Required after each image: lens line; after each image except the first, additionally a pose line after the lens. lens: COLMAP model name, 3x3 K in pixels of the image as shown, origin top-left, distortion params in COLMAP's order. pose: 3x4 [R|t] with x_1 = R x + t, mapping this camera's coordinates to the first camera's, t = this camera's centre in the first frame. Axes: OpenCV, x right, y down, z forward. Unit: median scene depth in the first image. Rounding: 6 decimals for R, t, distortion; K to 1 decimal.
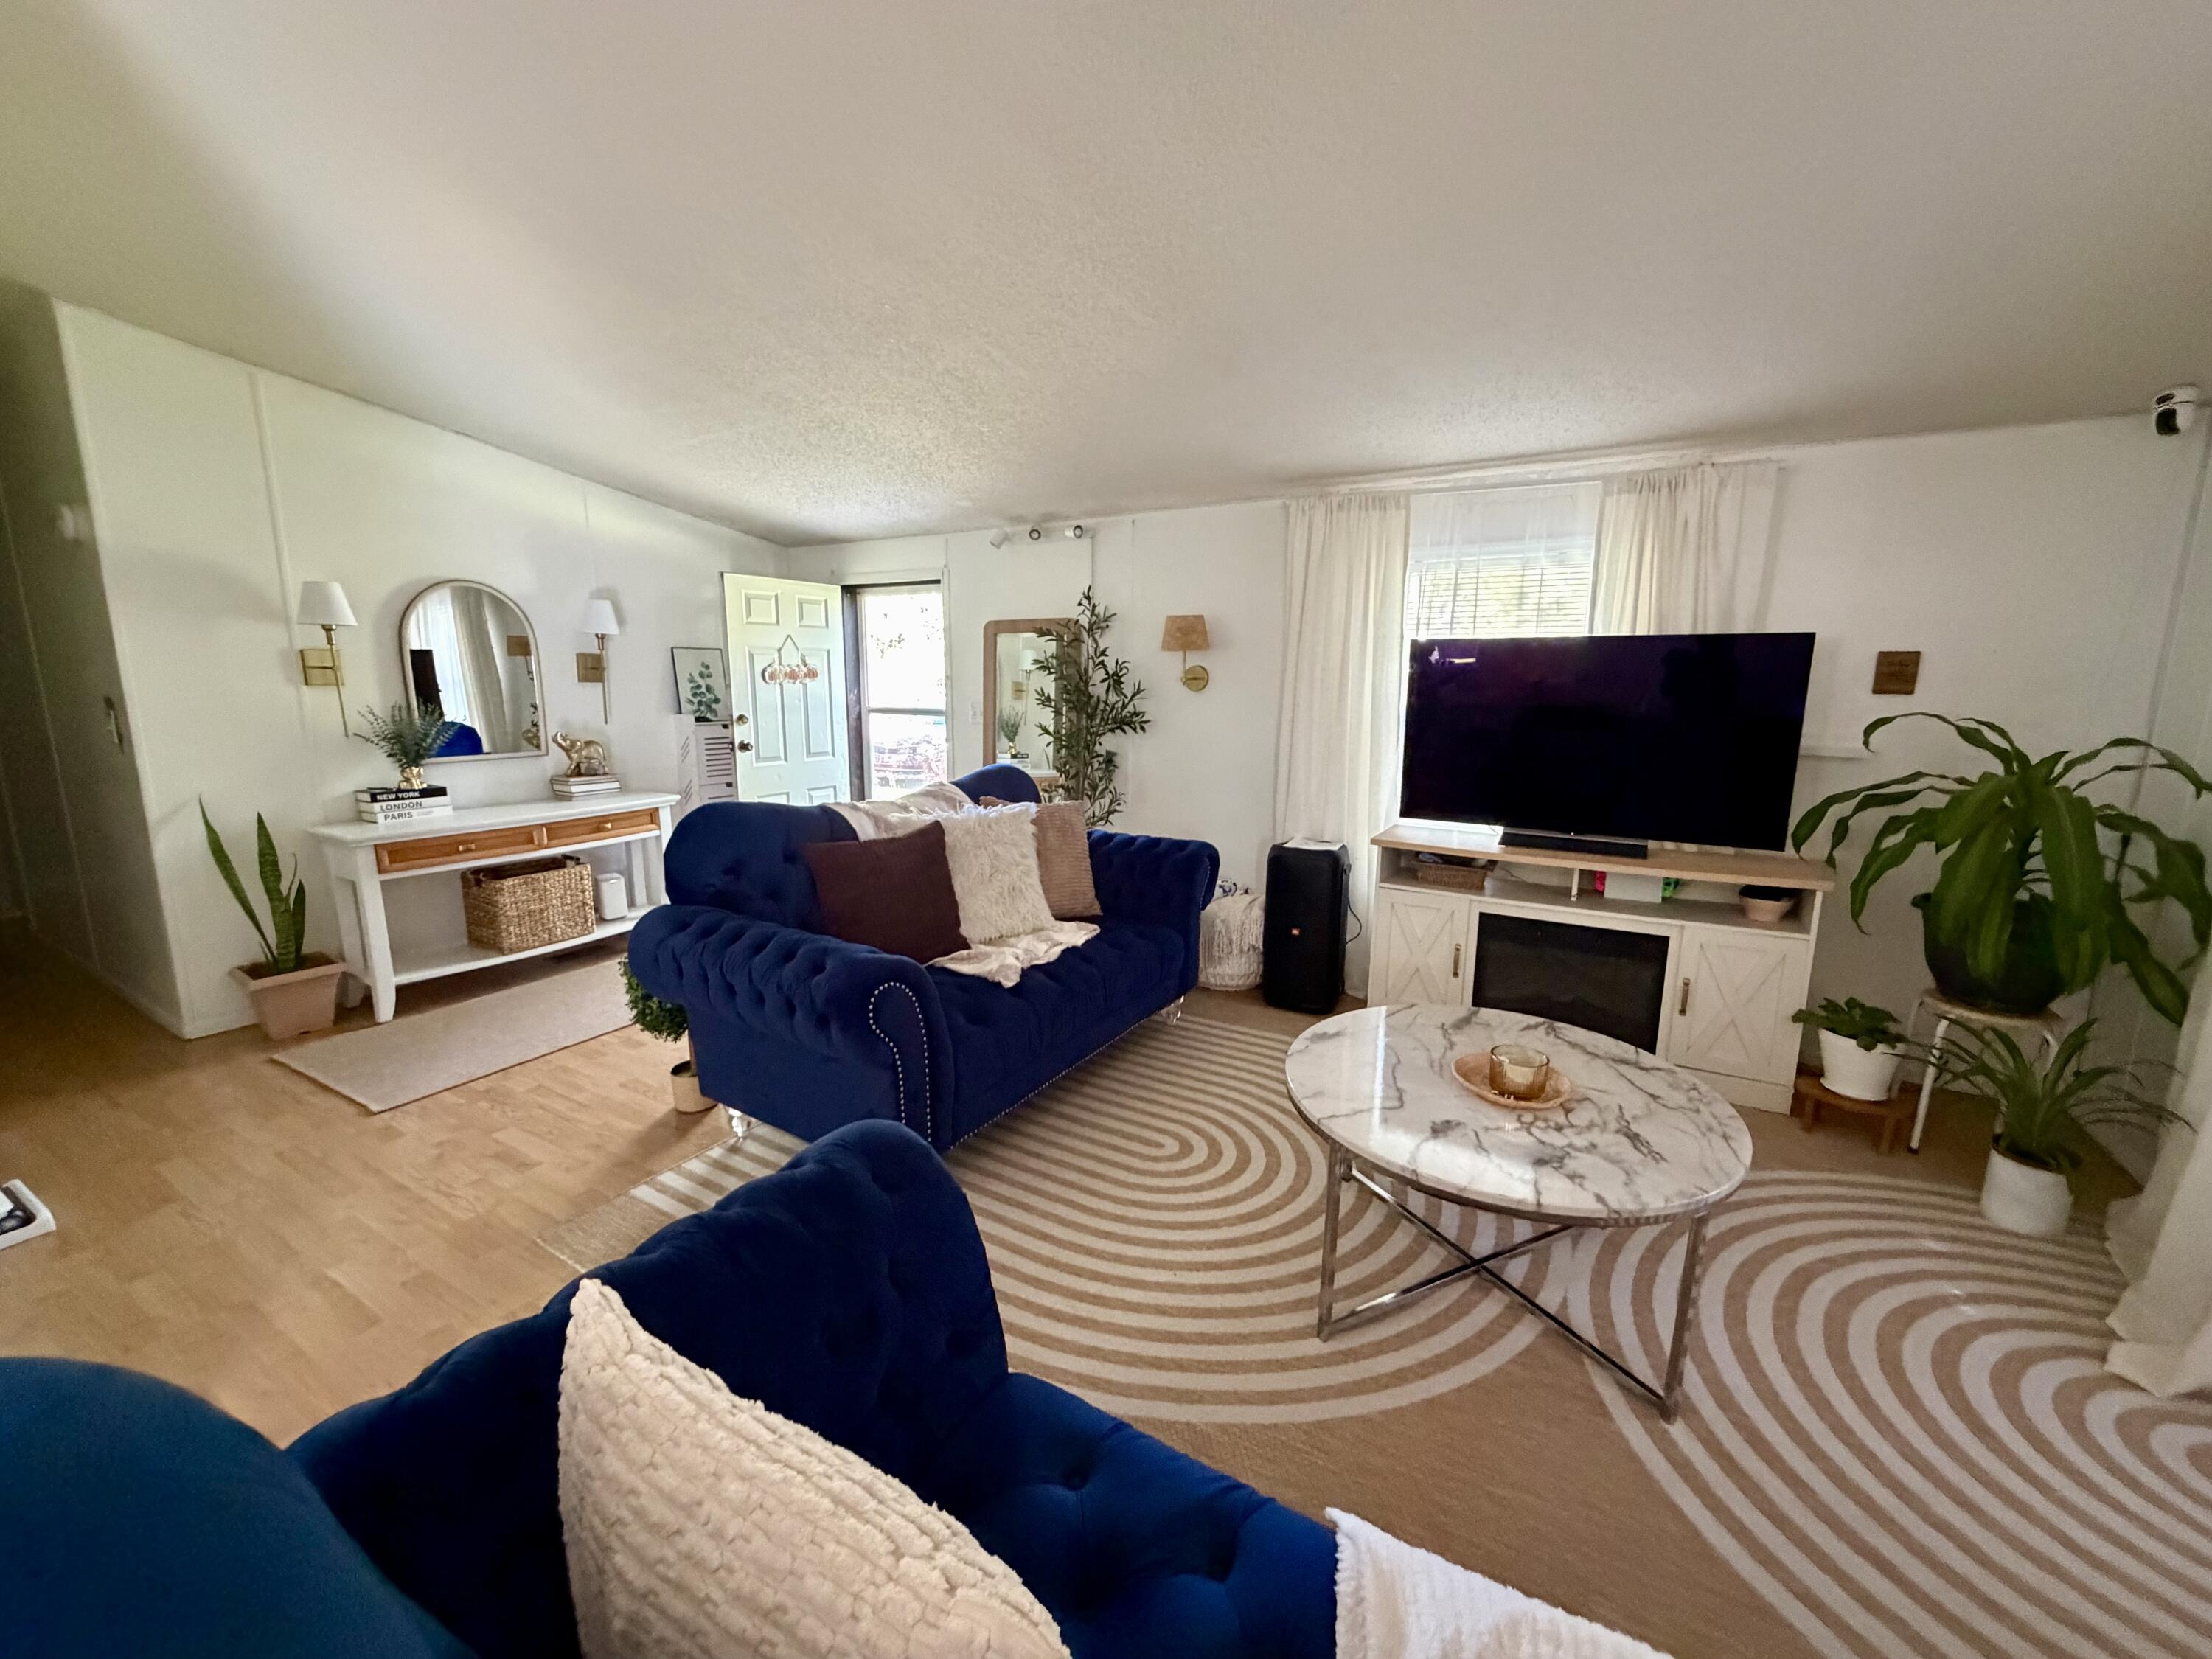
lens RADIAL K [[885.4, 0, 1094.9], [0, 885.4, 827.3], [0, 0, 1]] dist [-0.001663, -0.000478]
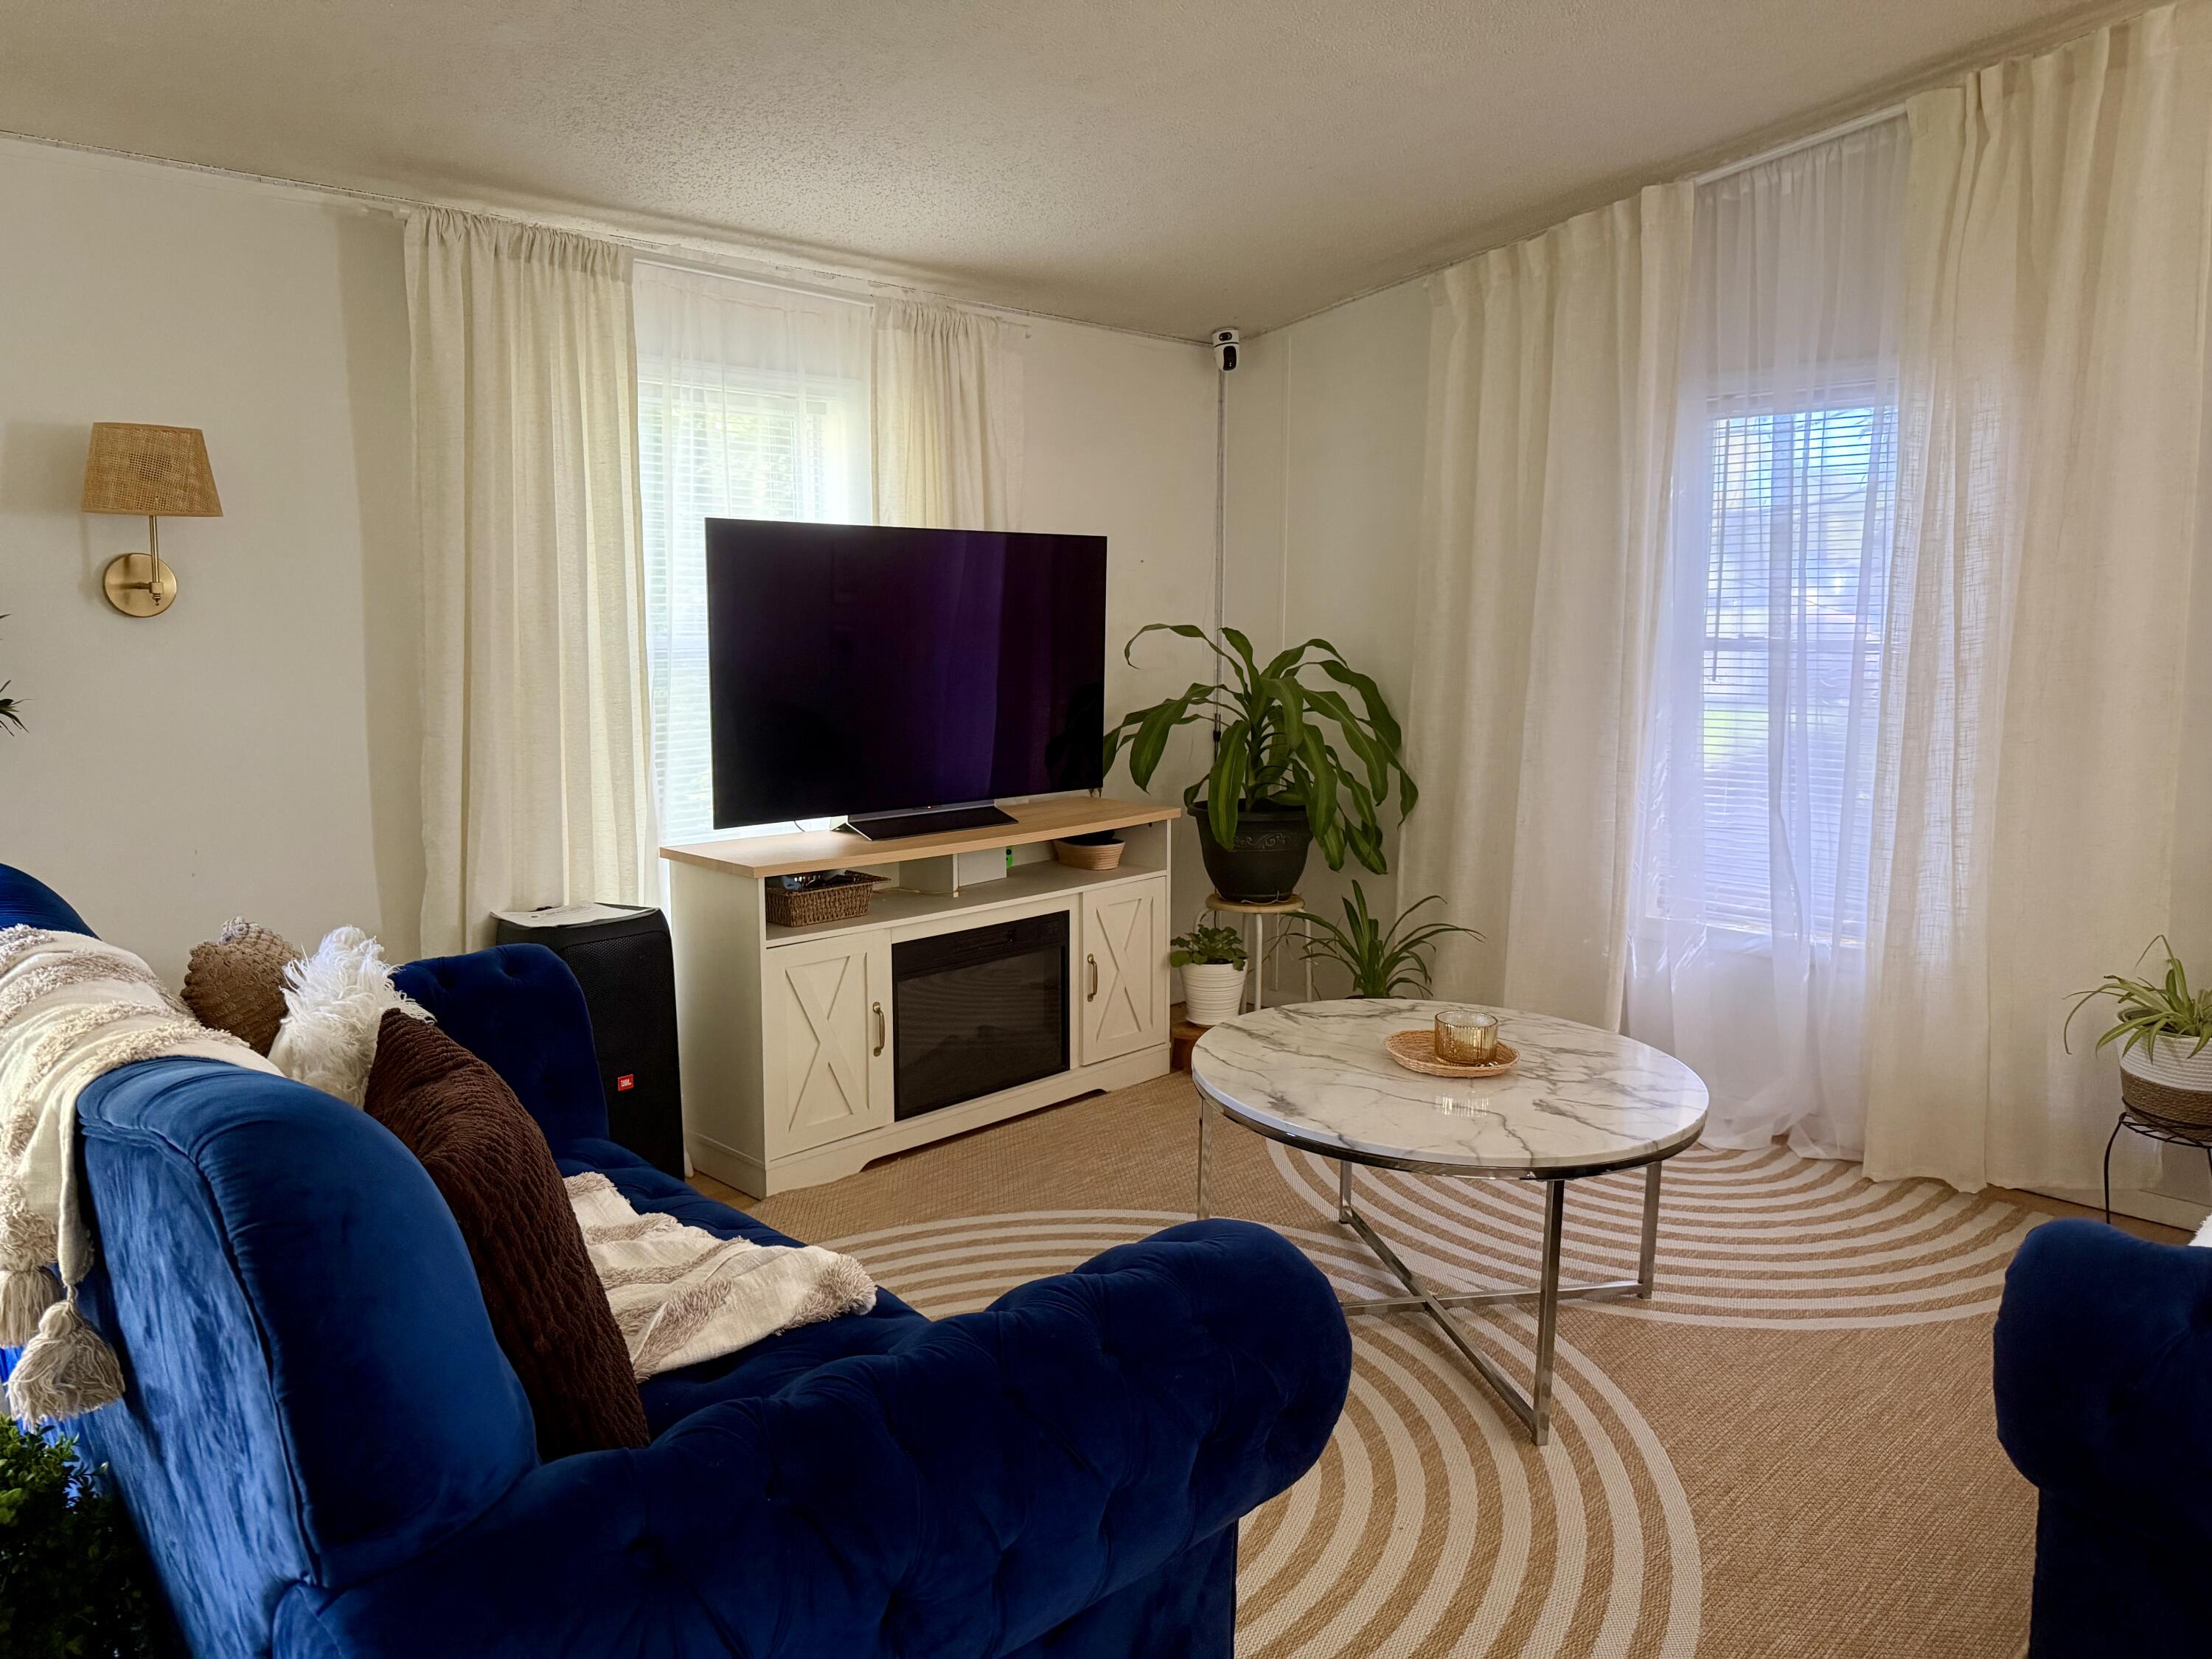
lens RADIAL K [[1524.8, 0, 1101.6], [0, 1524.8, 823.9], [0, 0, 1]] dist [0.009064, -0.004508]
pose [[0.252996, -0.142441, 0.956924, -0.618030], [0.167899, 0.980558, 0.101569, -0.083703], [-0.952787, 0.134971, 0.271993, 0.571739]]
